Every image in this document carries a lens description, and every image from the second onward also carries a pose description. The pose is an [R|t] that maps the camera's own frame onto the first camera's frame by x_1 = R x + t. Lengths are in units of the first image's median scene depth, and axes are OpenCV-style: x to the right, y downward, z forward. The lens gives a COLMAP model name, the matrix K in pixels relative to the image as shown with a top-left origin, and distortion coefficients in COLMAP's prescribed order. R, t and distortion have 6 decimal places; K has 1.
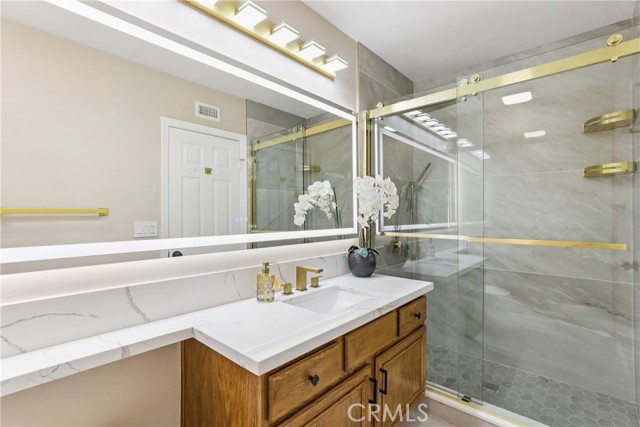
lens RADIAL K [[304.2, 0, 322.6], [0, 304.2, 216.0], [0, 0, 1]] dist [-0.025635, 0.017909]
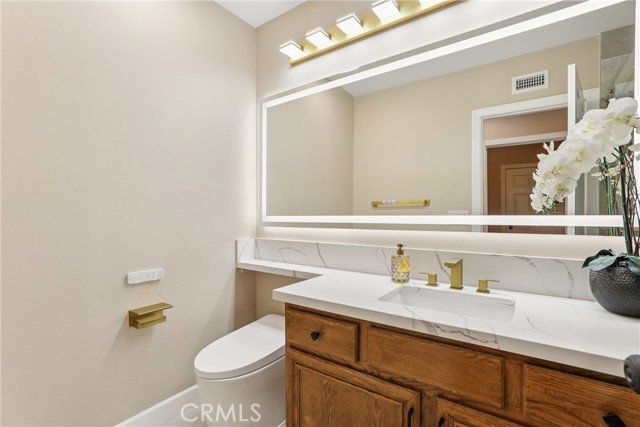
lens RADIAL K [[304.2, 0, 322.6], [0, 304.2, 216.0], [0, 0, 1]] dist [-0.025635, 0.017909]
pose [[0.094026, 0.006874, -0.995546, 0.575586], [-0.002881, 0.999974, 0.006632, 0.039335], [0.995566, 0.002245, 0.094043, 0.470342]]
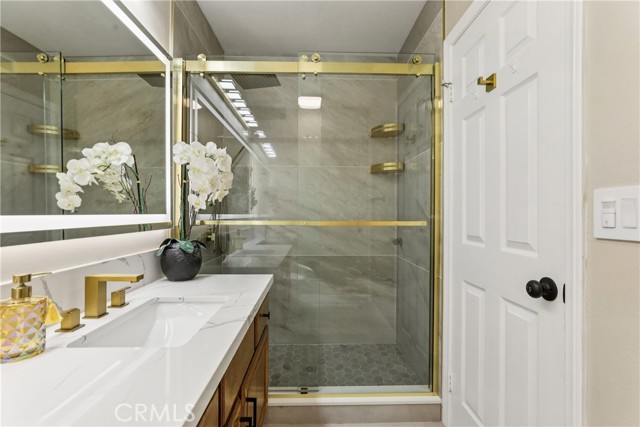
lens RADIAL K [[301.7, 0, 321.8], [0, 301.7, 214.5], [0, 0, 1]] dist [-0.028850, 0.017195]
pose [[0.730534, -0.000371, 0.682876, -0.118540], [0.000122, 1.000000, 0.000413, 0.040938], [-0.682876, -0.000218, 0.730534, 0.240792]]
